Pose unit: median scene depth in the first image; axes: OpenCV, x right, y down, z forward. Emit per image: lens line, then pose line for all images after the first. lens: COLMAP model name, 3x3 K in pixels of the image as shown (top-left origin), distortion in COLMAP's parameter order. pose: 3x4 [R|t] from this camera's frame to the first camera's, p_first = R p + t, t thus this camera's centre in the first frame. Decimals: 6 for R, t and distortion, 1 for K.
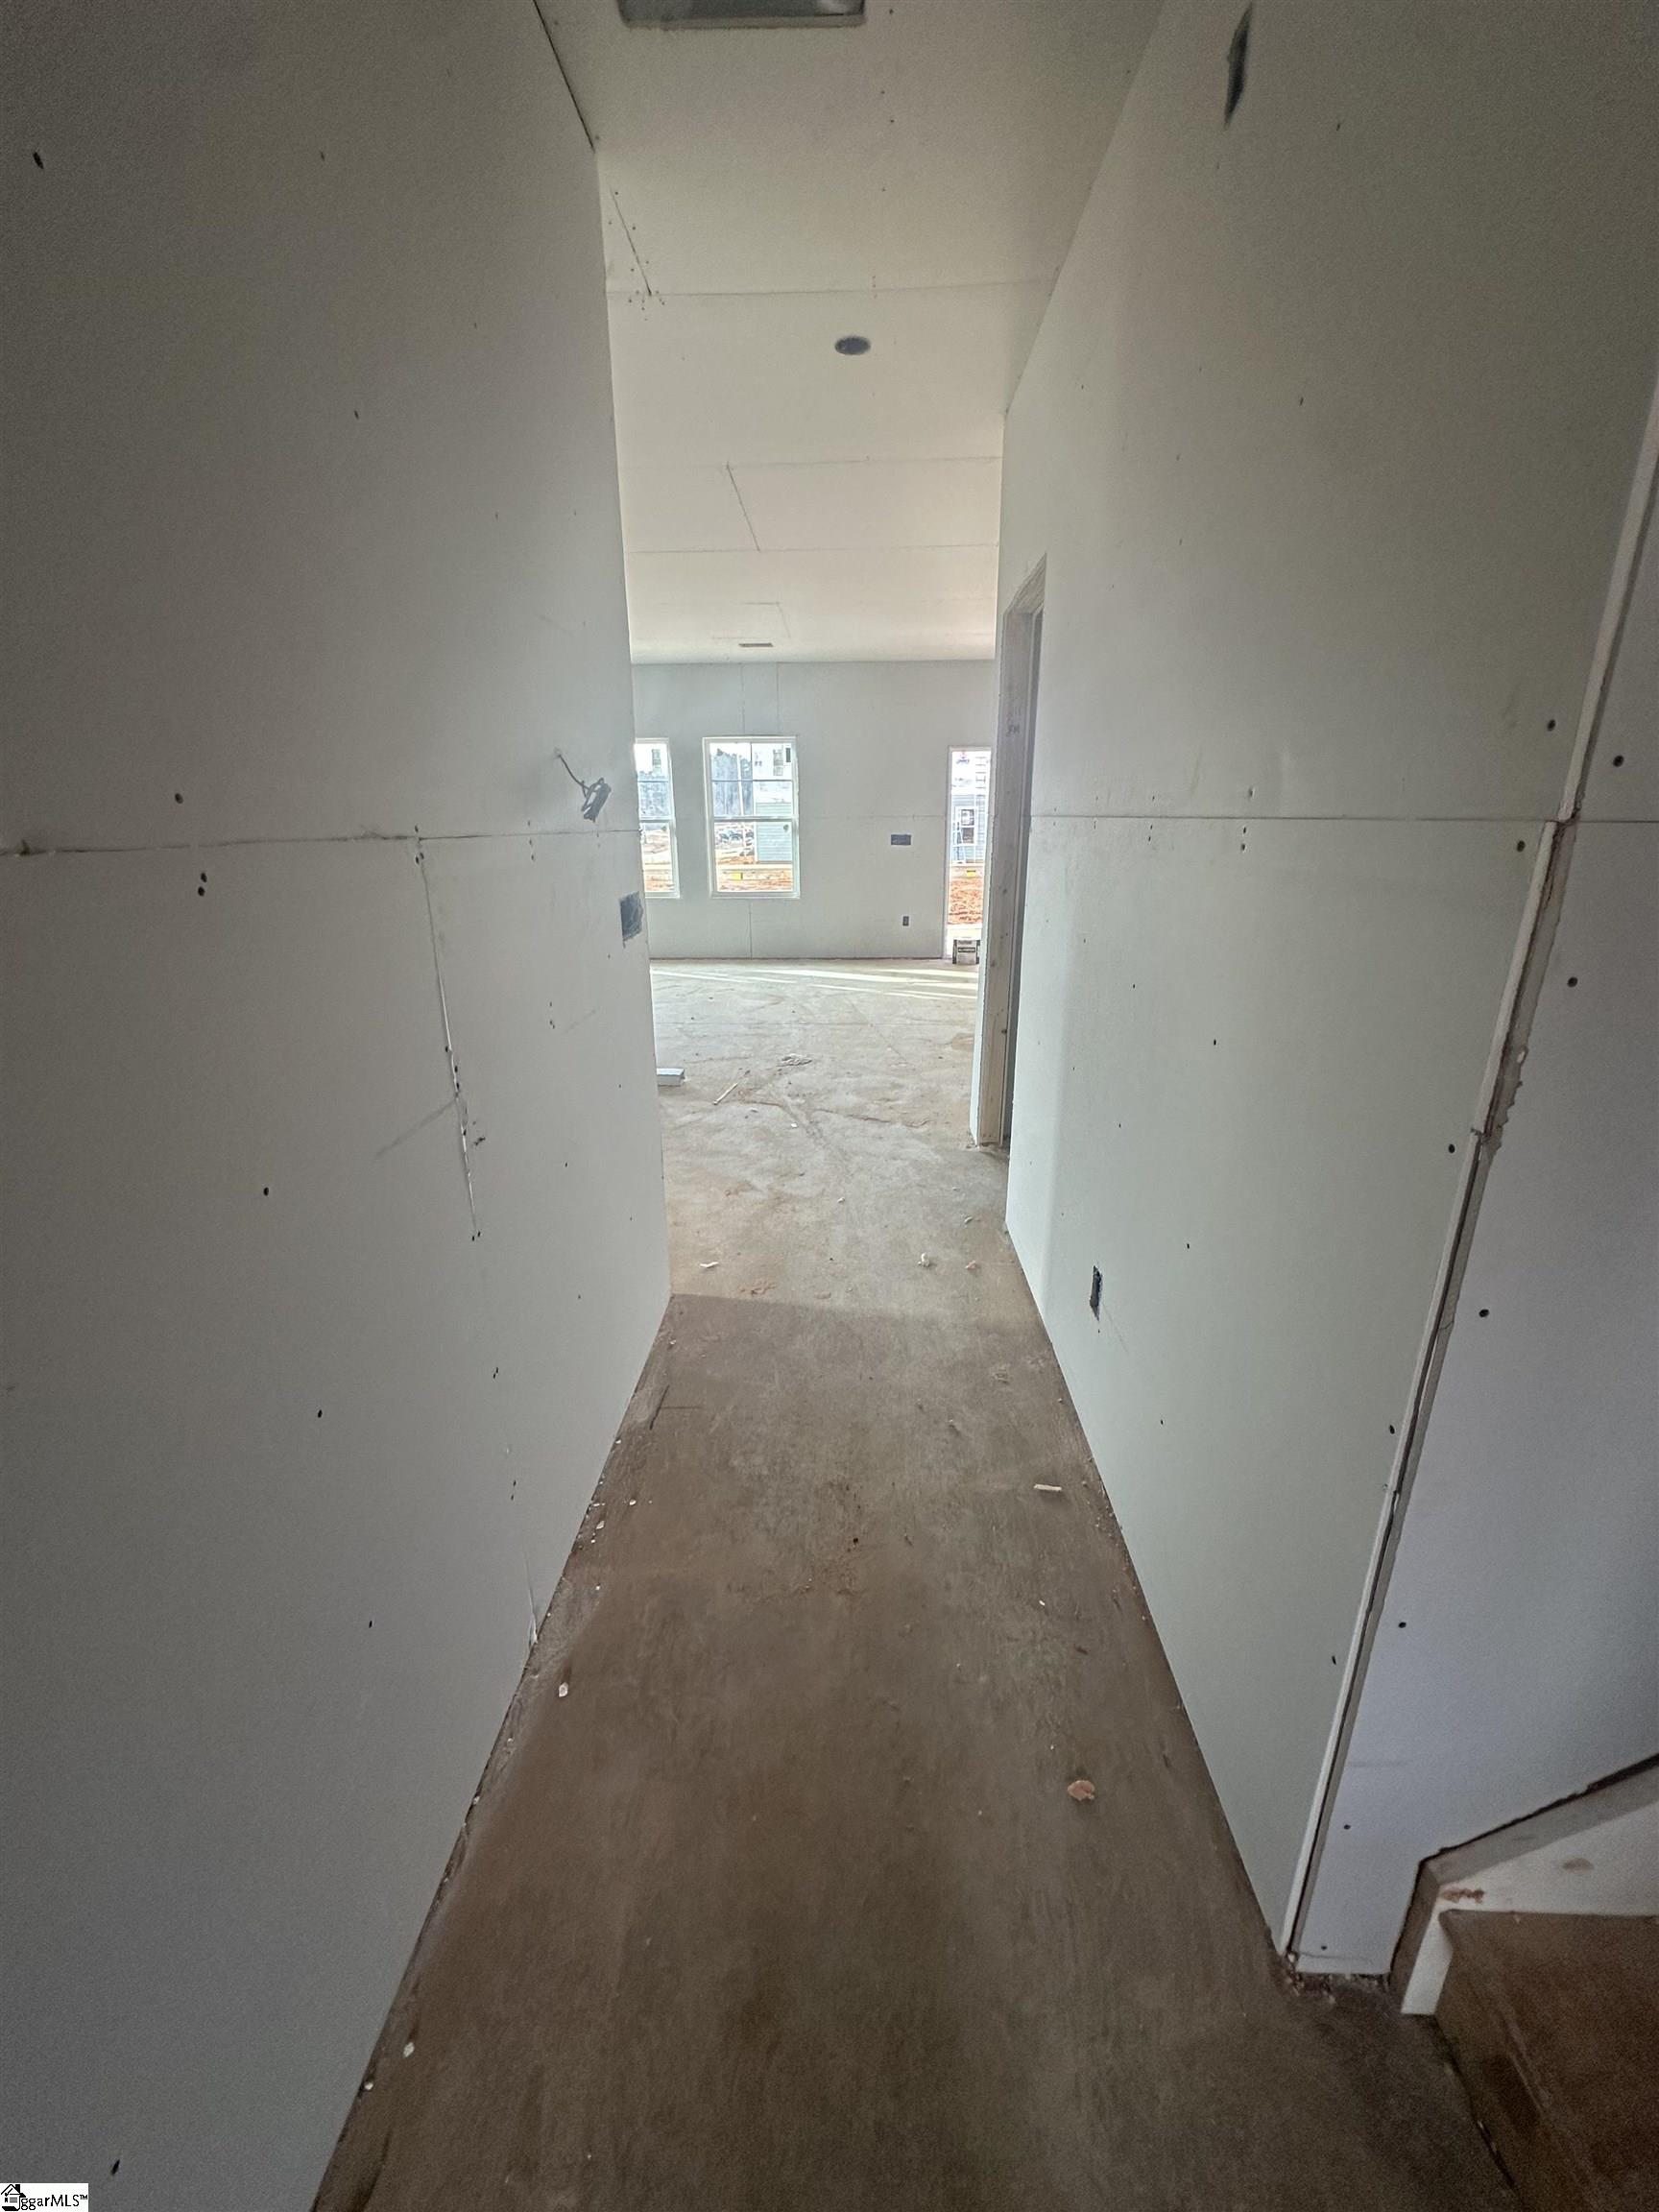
lens RADIAL K [[878.9, 0, 829.5], [0, 878.9, 1106.0], [0, 0, 1]] dist [-0.004182, 0.001460]
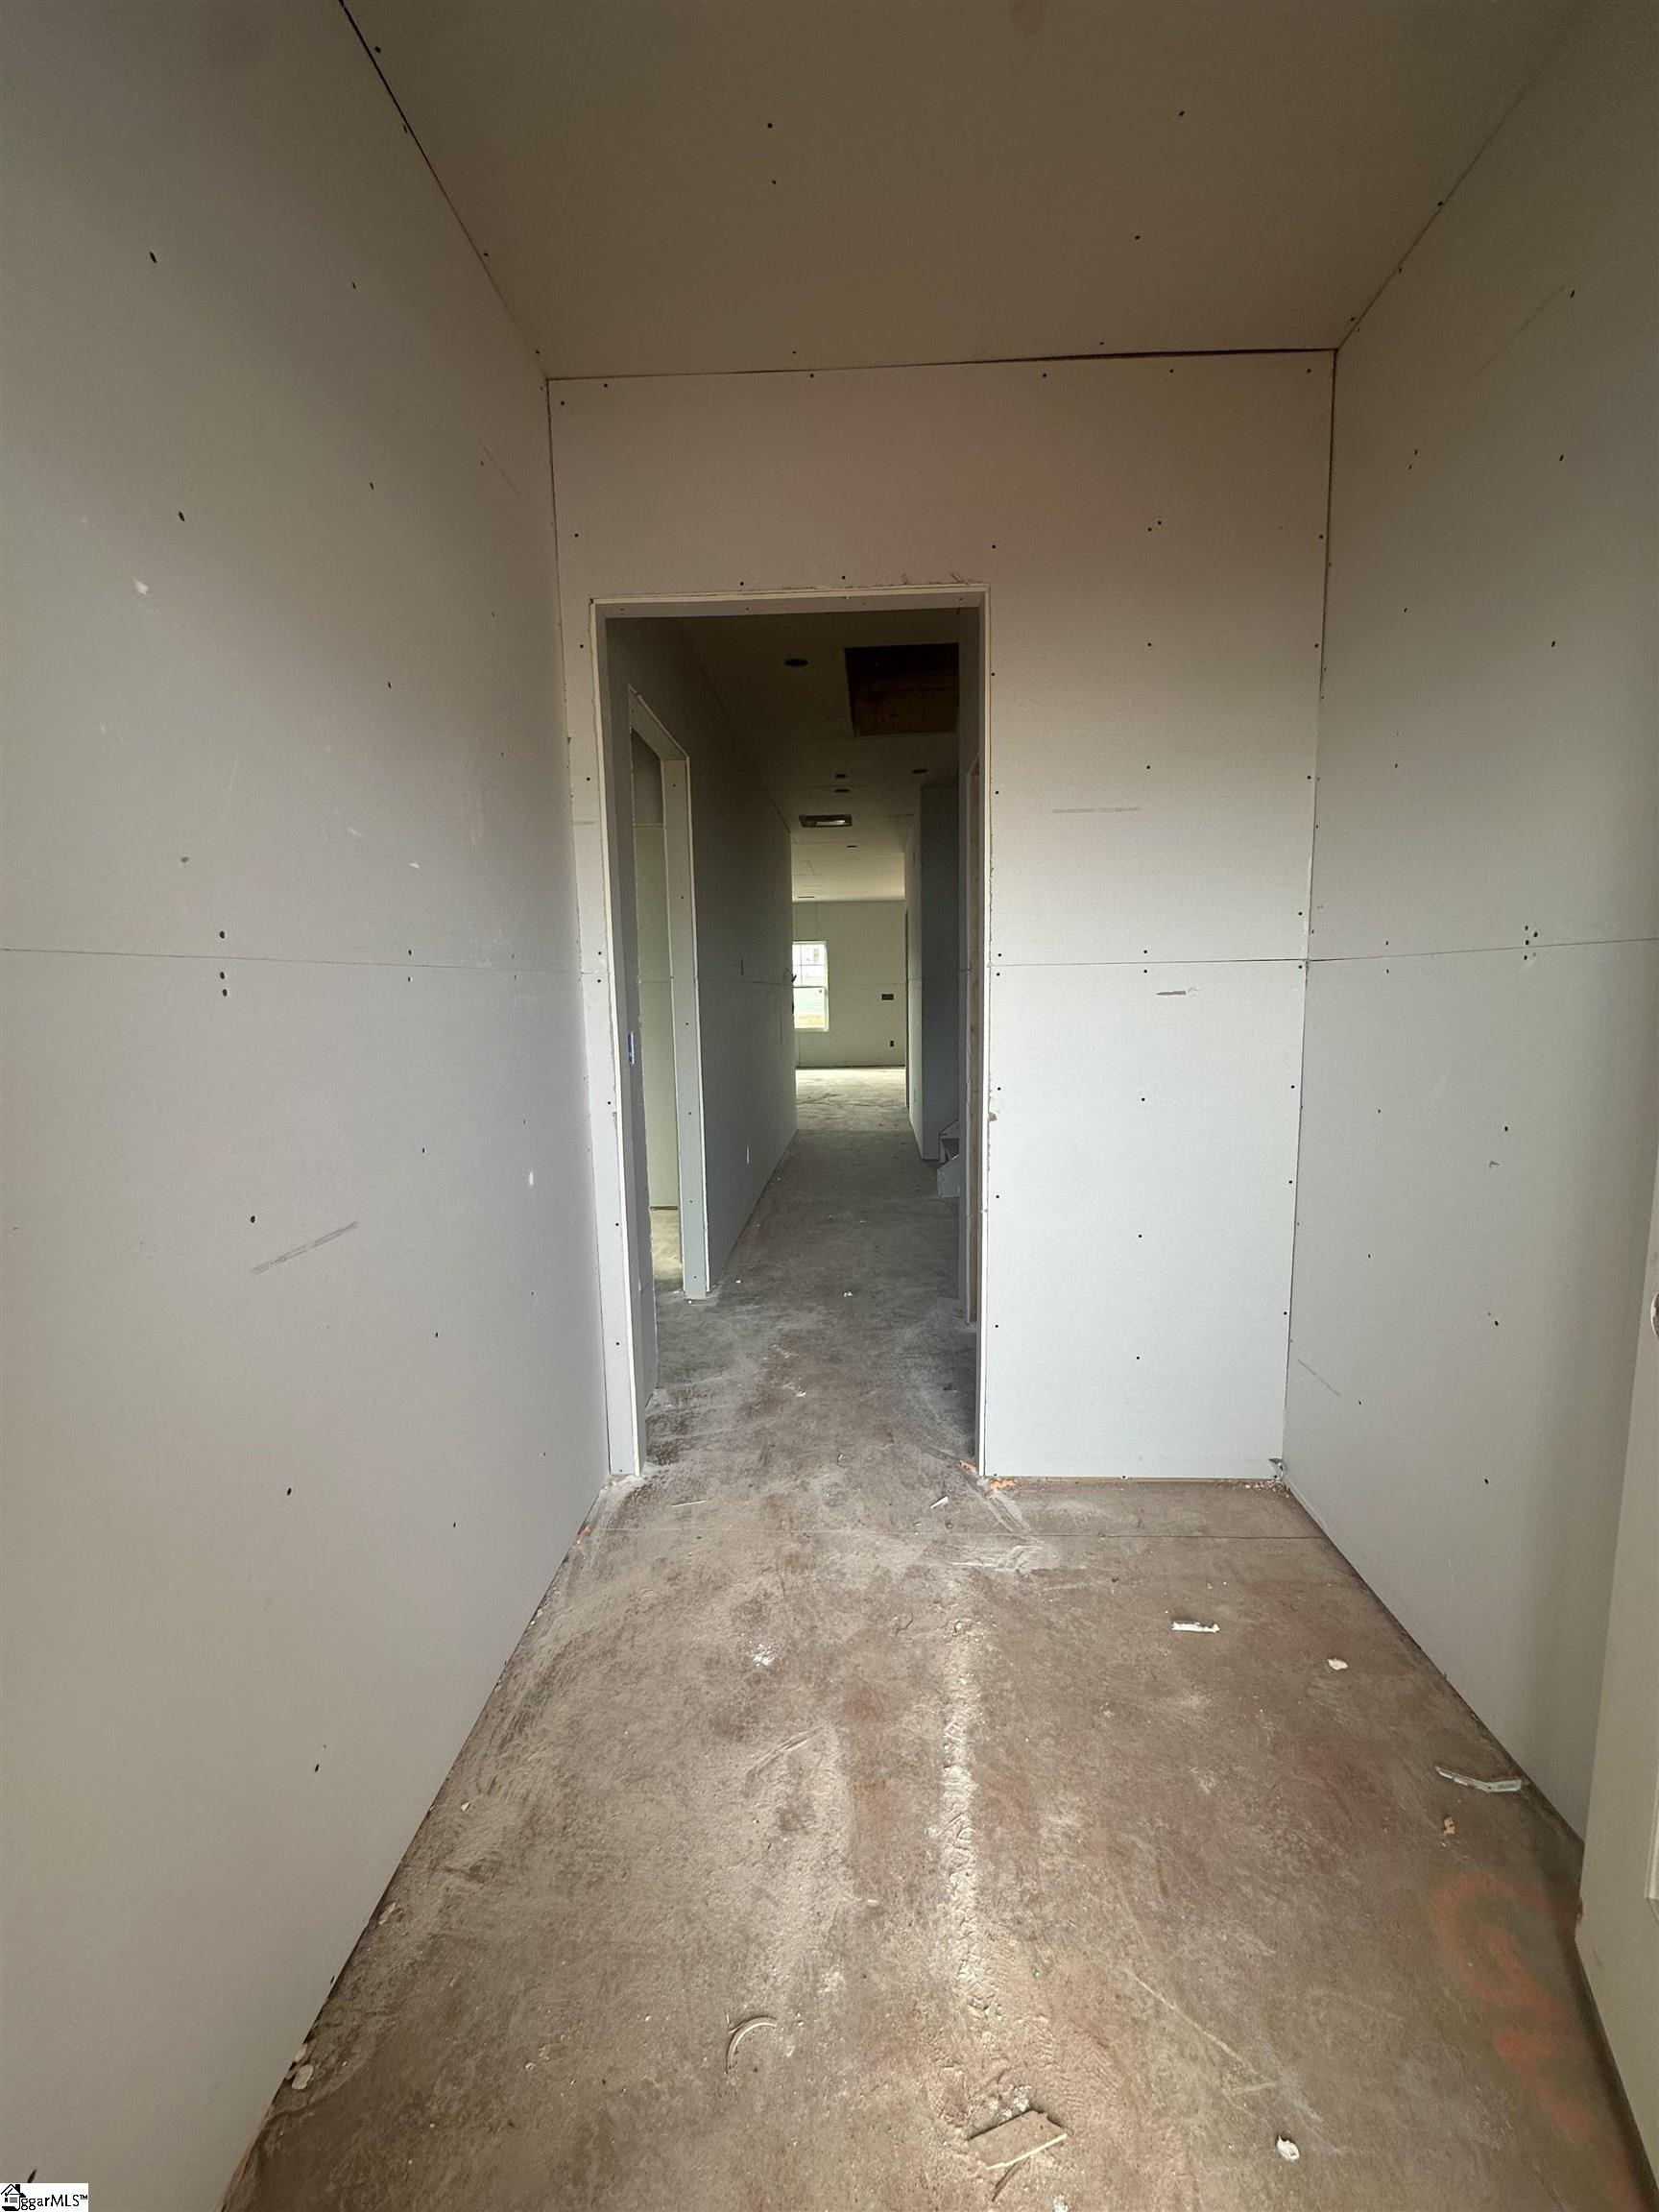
lens RADIAL K [[879.2, 0, 829.5], [0, 879.2, 1106.0], [0, 0, 1]] dist [-0.003351, 0.000406]
pose [[0.999752, -0.010638, -0.019586, -0.000905], [0.006865, 0.982993, -0.183513, 0.220992], [0.021206, 0.183333, 0.982822, -0.651054]]
